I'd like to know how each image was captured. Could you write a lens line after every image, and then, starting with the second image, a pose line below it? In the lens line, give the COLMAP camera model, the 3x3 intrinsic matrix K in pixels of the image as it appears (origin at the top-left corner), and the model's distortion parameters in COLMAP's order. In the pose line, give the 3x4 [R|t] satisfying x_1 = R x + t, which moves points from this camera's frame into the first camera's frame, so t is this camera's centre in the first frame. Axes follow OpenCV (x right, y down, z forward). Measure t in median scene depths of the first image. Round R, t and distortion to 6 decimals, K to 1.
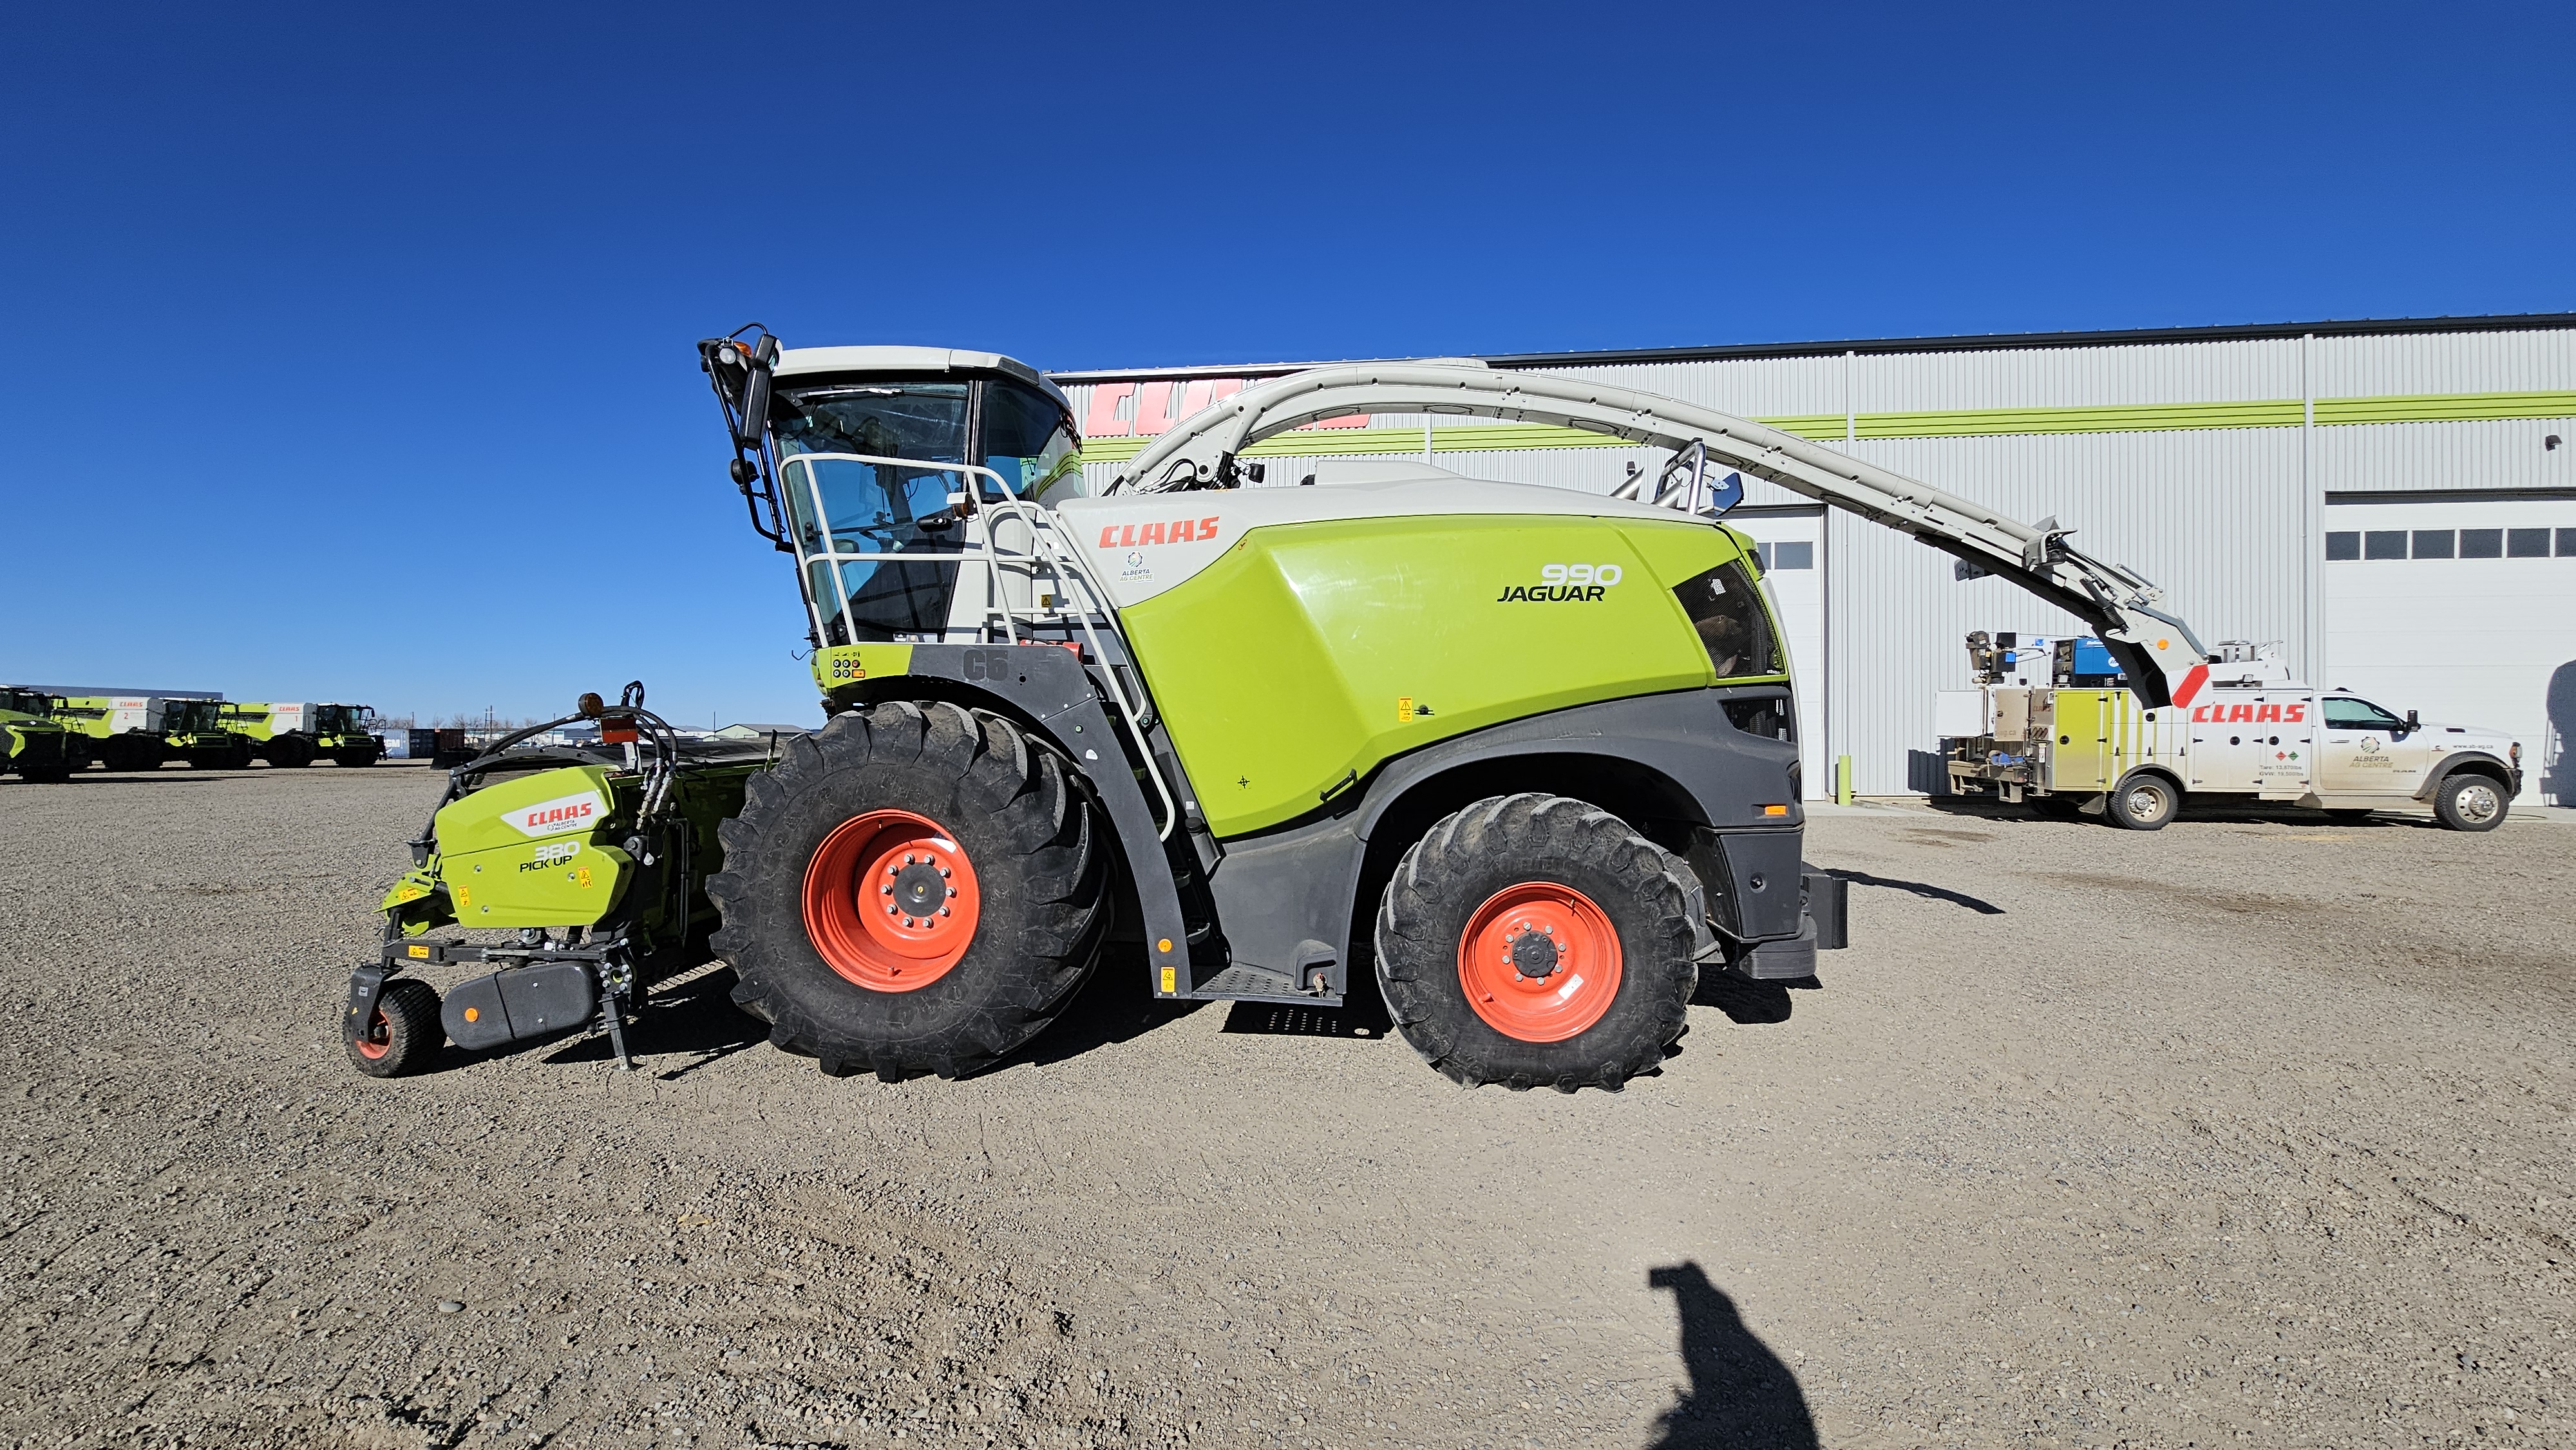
lens RADIAL K [[1054.0, 0, 1290.0], [0, 1054.0, 731.1], [0, 0, 1]] dist [-0.001959, -0.000312]
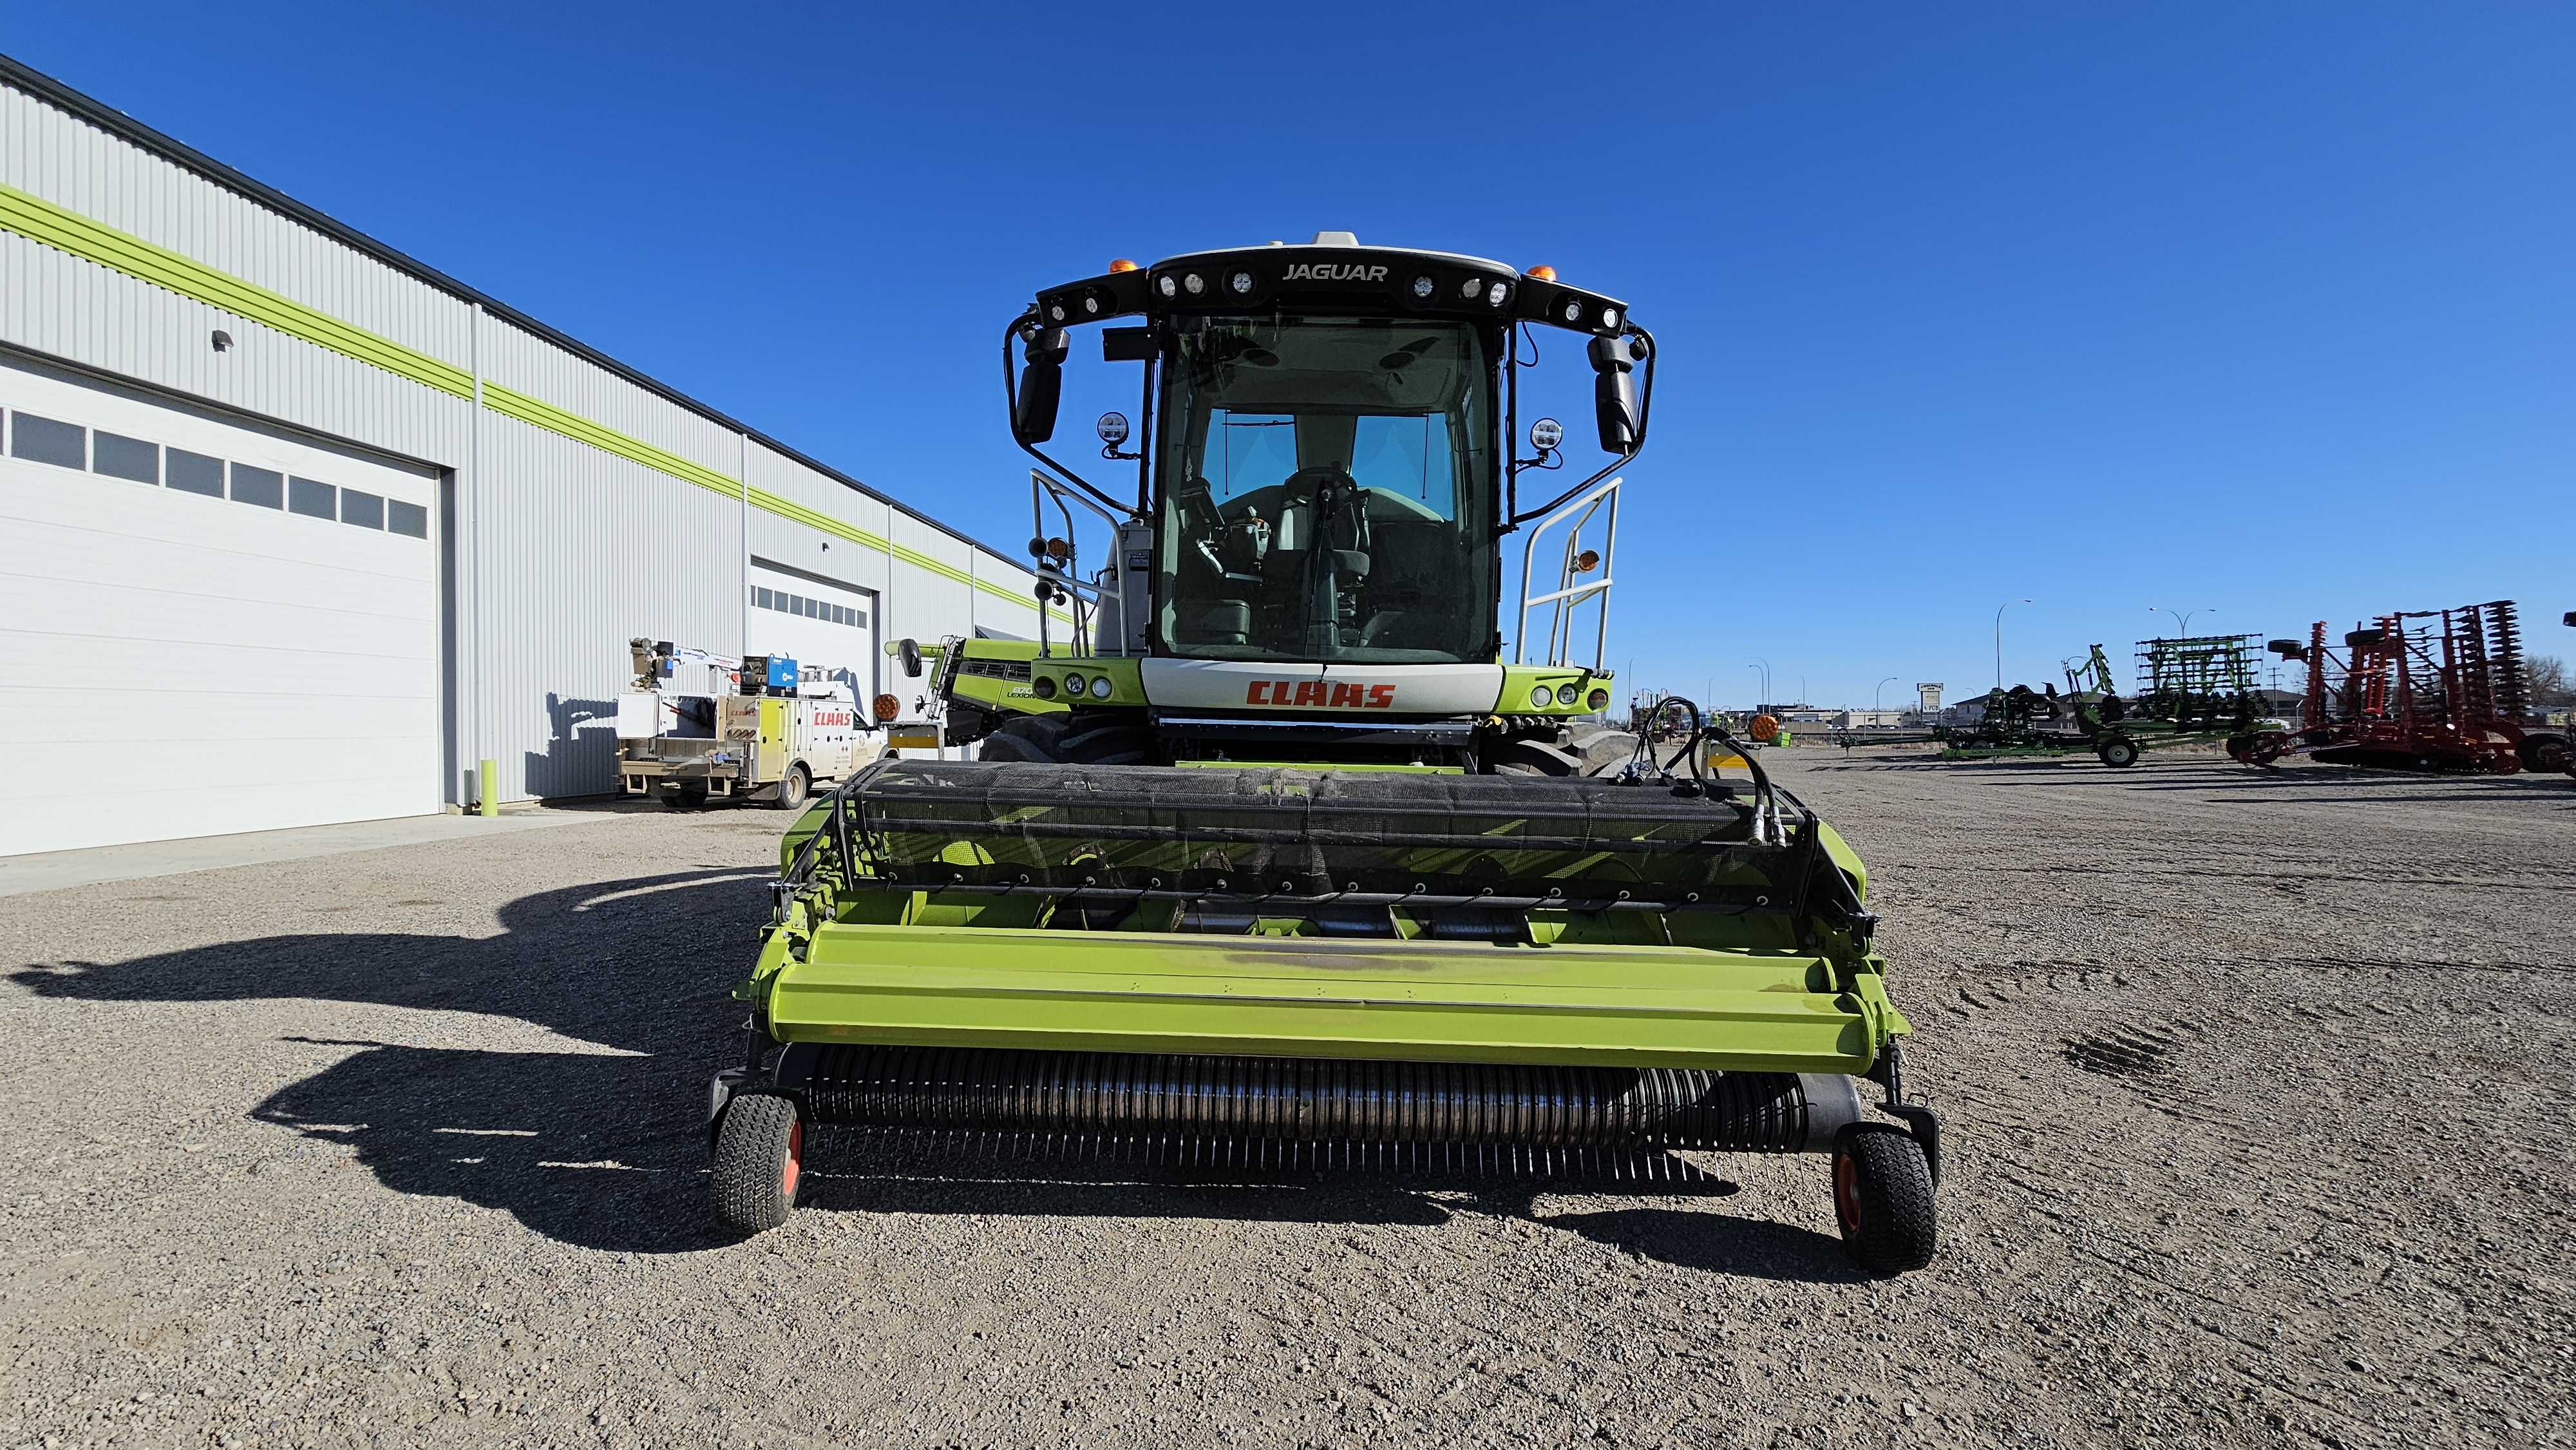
lens RADIAL K [[1054.0, 0, 1288.4], [0, 1054.0, 725.9], [0, 0, 1]] dist [-0.001959, -0.000312]
pose [[-0.078213, 0.000484, 0.996937, -1.313174], [-0.002402, 0.999997, -0.000674, -0.020971], [-0.996934, -0.002447, -0.078211, 1.260121]]
